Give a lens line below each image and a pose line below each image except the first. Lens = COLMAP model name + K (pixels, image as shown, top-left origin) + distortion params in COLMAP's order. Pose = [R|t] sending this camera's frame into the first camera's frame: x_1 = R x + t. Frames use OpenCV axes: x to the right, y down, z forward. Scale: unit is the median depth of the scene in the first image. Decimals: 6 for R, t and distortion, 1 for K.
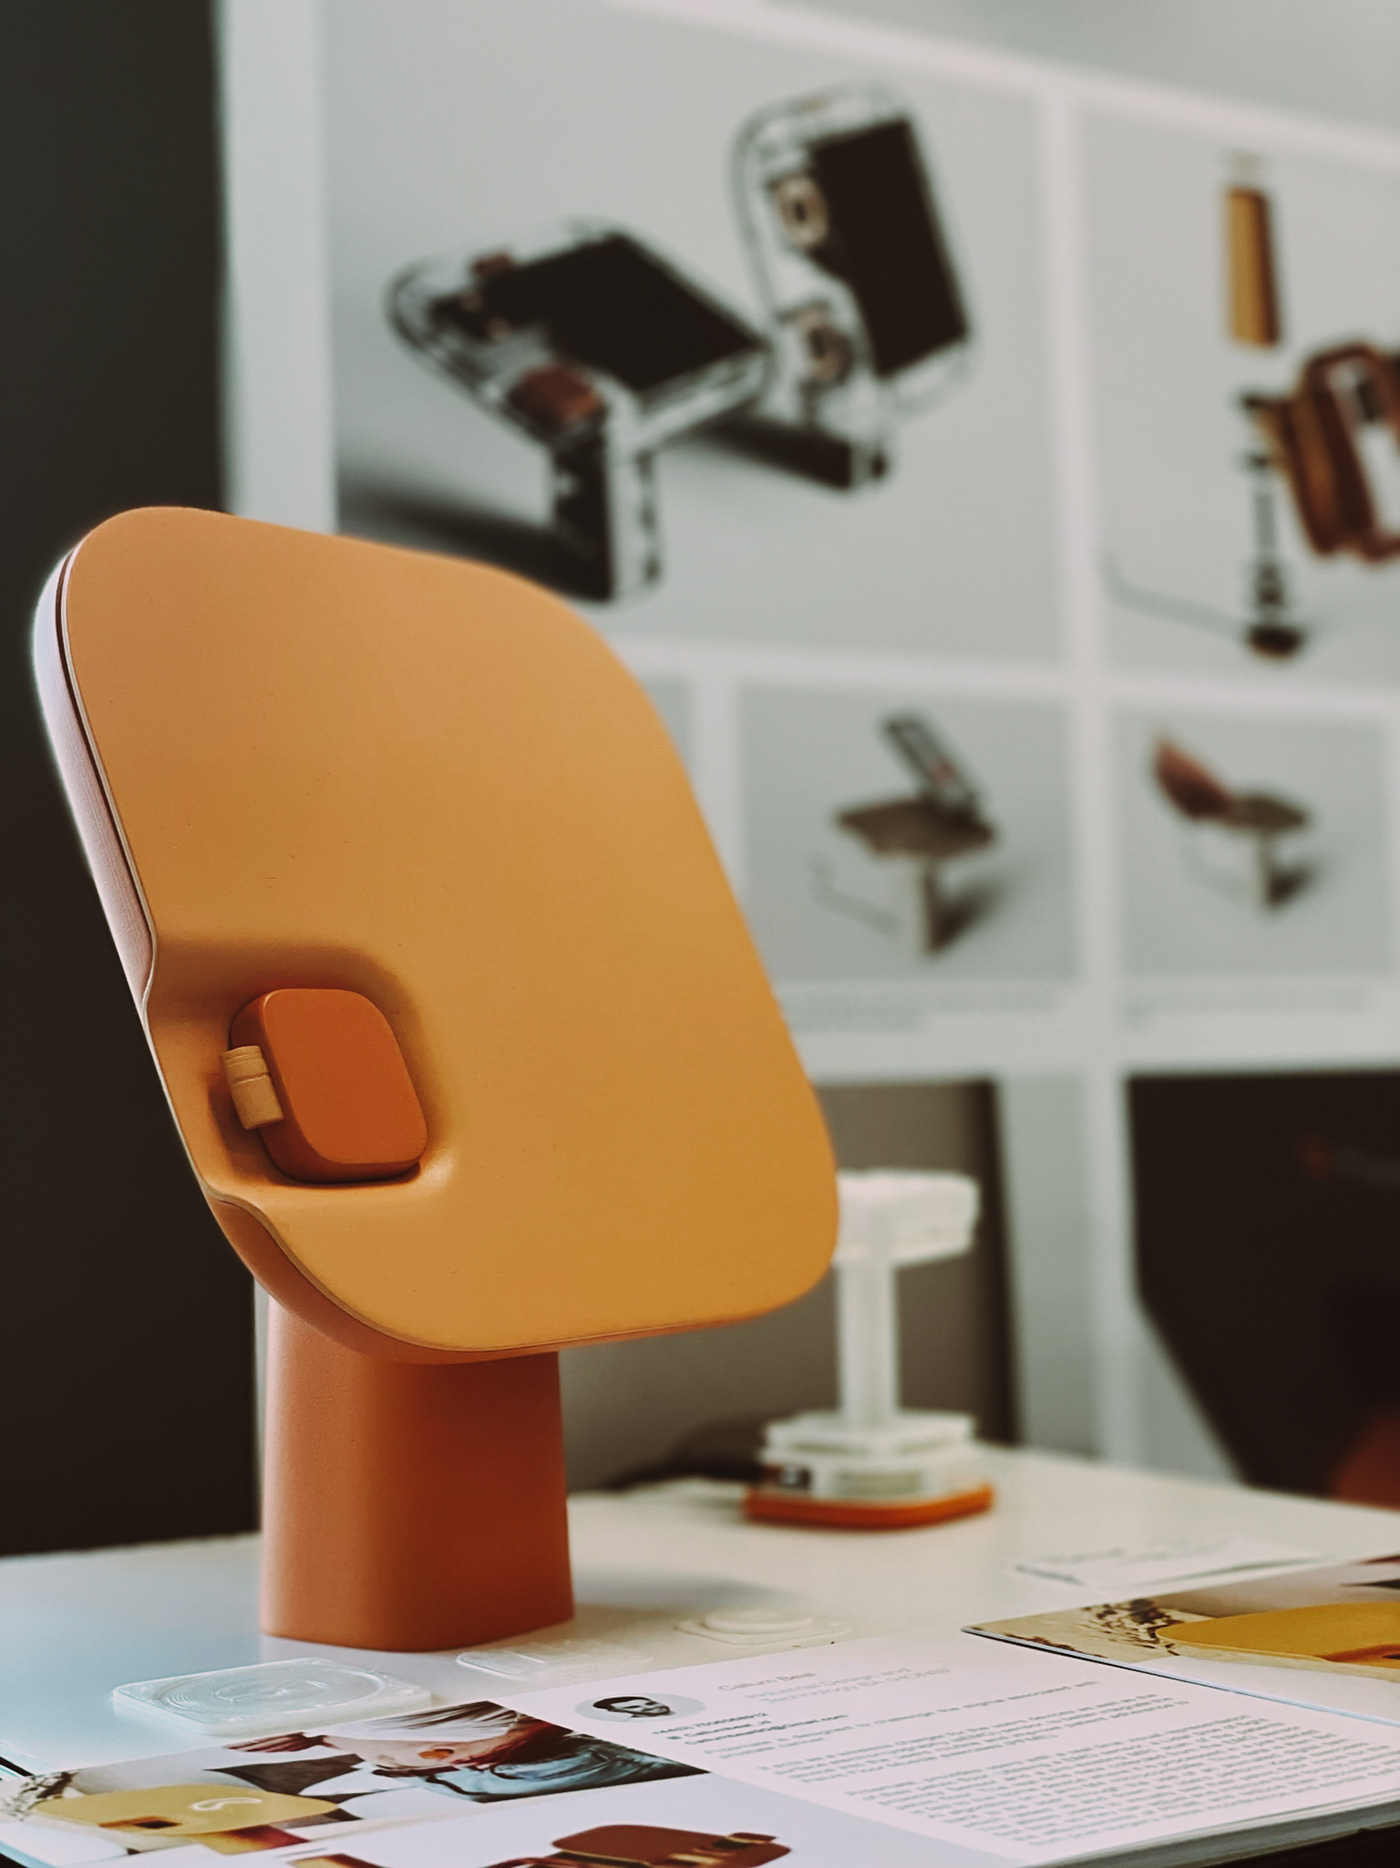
lens RADIAL K [[2838.8, 0, 714.8], [0, 2838.8, 940.7], [0, 0, 1]] dist [0.089517, -0.443749]
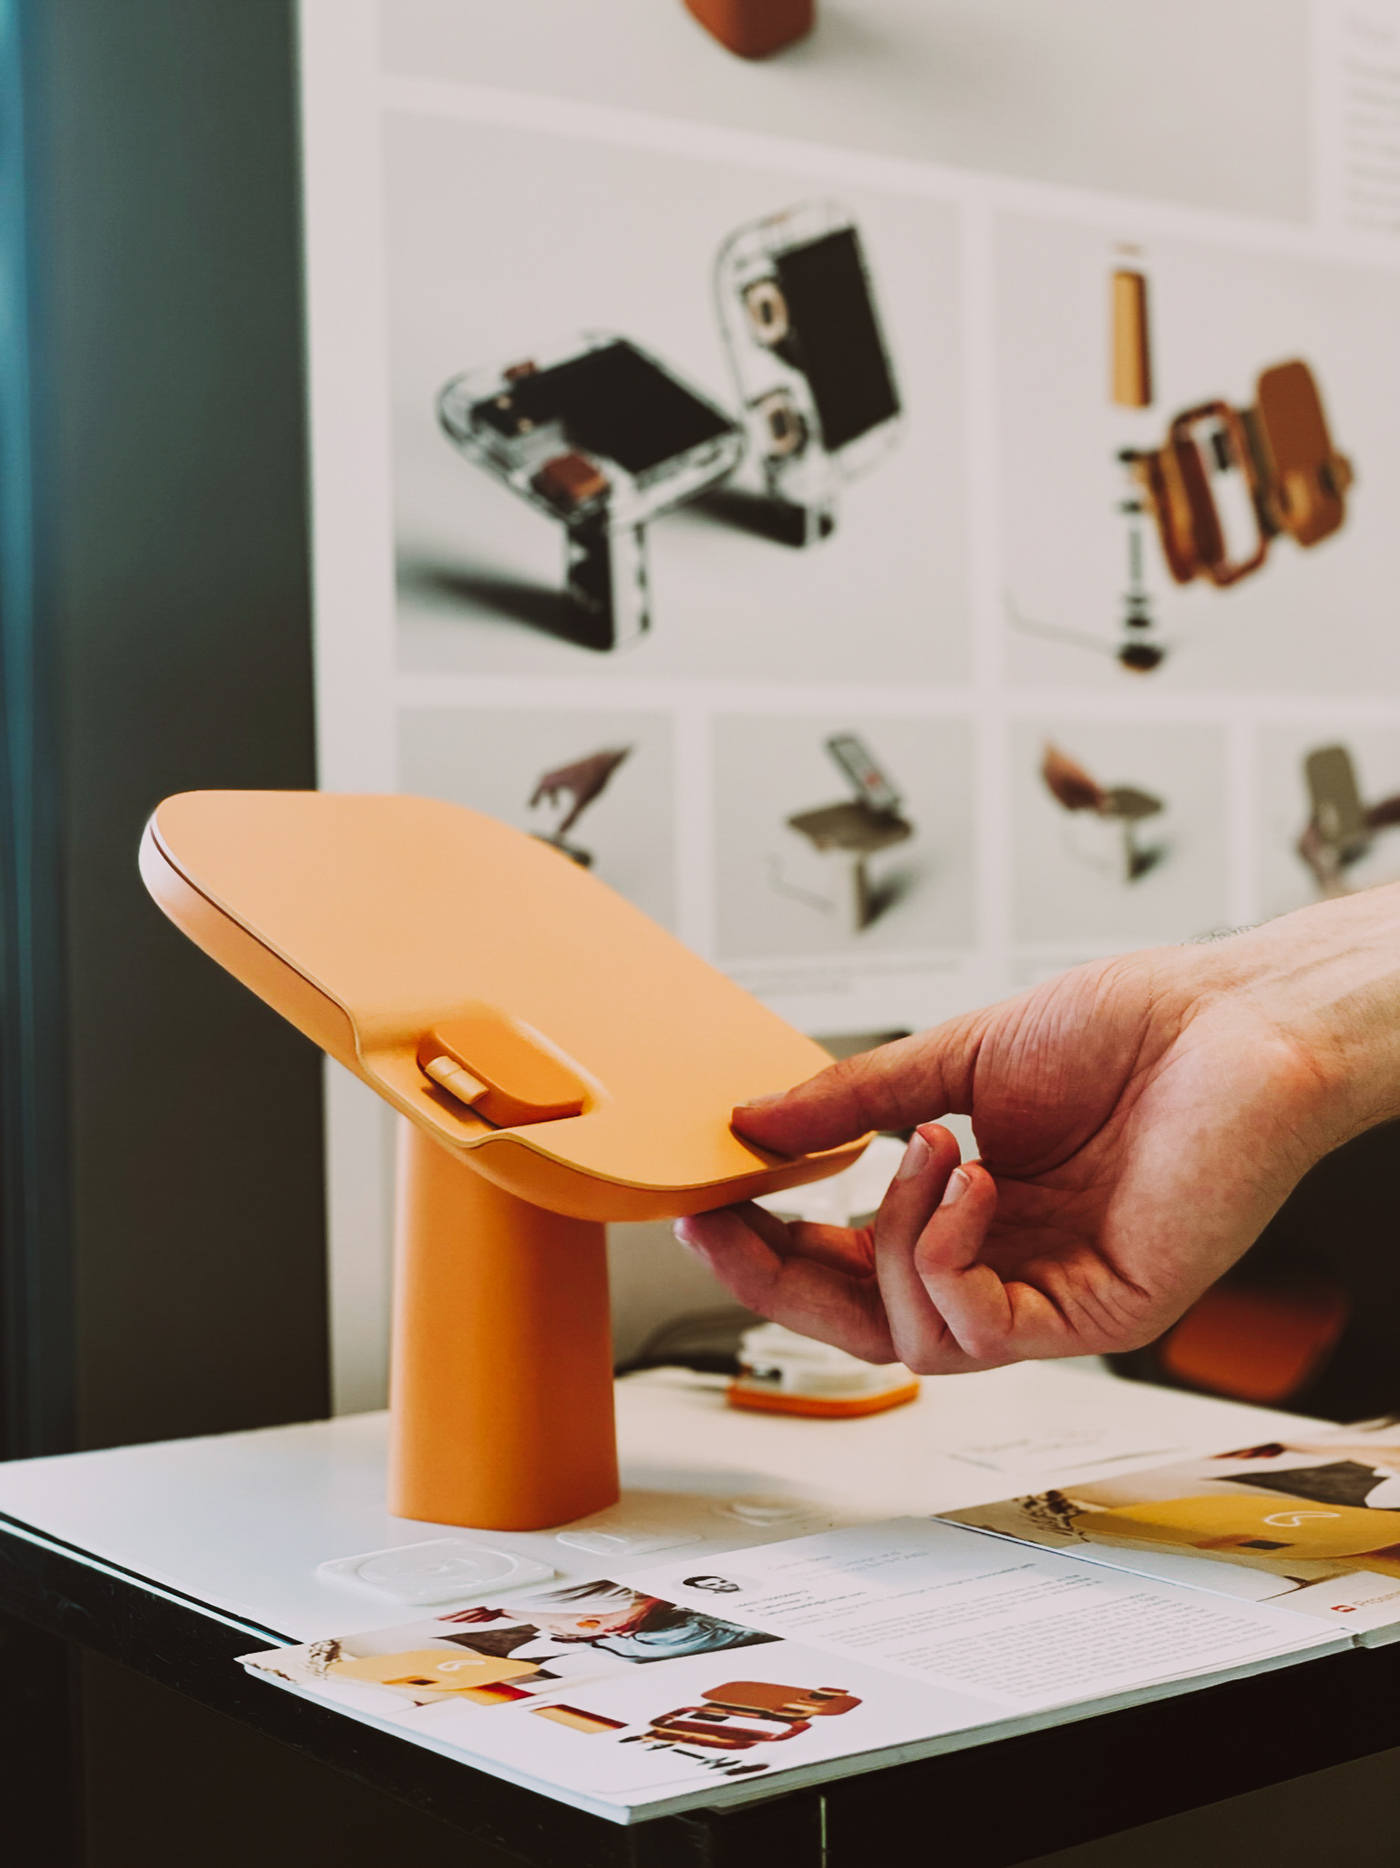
lens RADIAL K [[2838.8, 0, 714.8], [0, 2838.8, 940.7], [0, 0, 1]] dist [0.089517, -0.443749]
pose [[0.997246, 0.012739, 0.073068, -0.080698], [-0.019127, 0.995989, 0.087405, -0.103260], [-0.071661, -0.088562, 0.993490, -0.223688]]
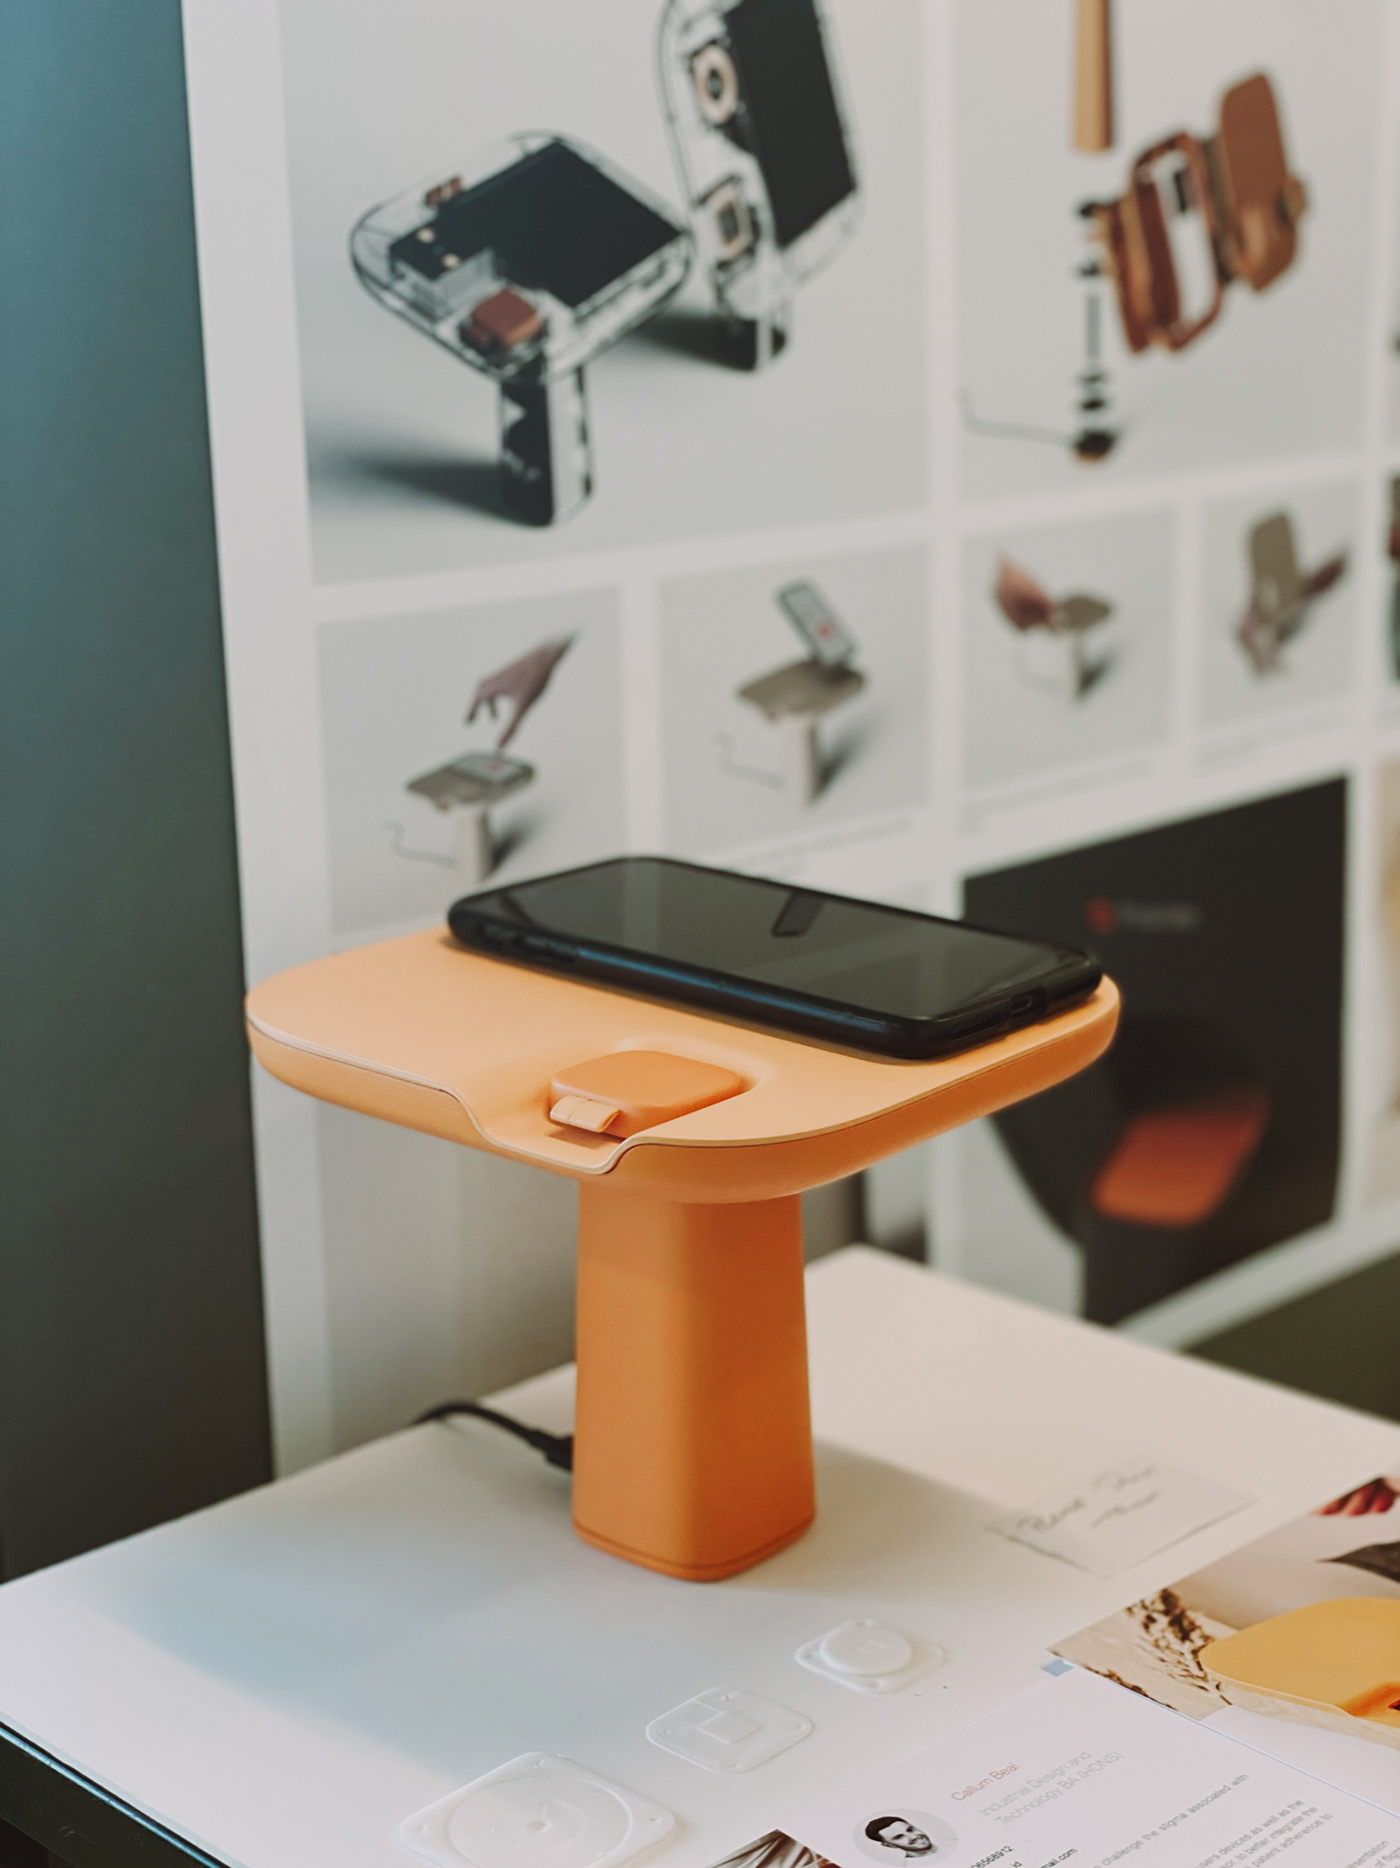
lens RADIAL K [[2838.8, 0, 714.8], [0, 2838.8, 940.7], [0, 0, 1]] dist [0.089517, -0.443749]
pose [[0.975070, -0.042365, 0.217815, -0.210351], [-0.026836, 0.951886, 0.305276, -0.292635], [-0.220268, -0.303511, 0.927018, -0.005627]]
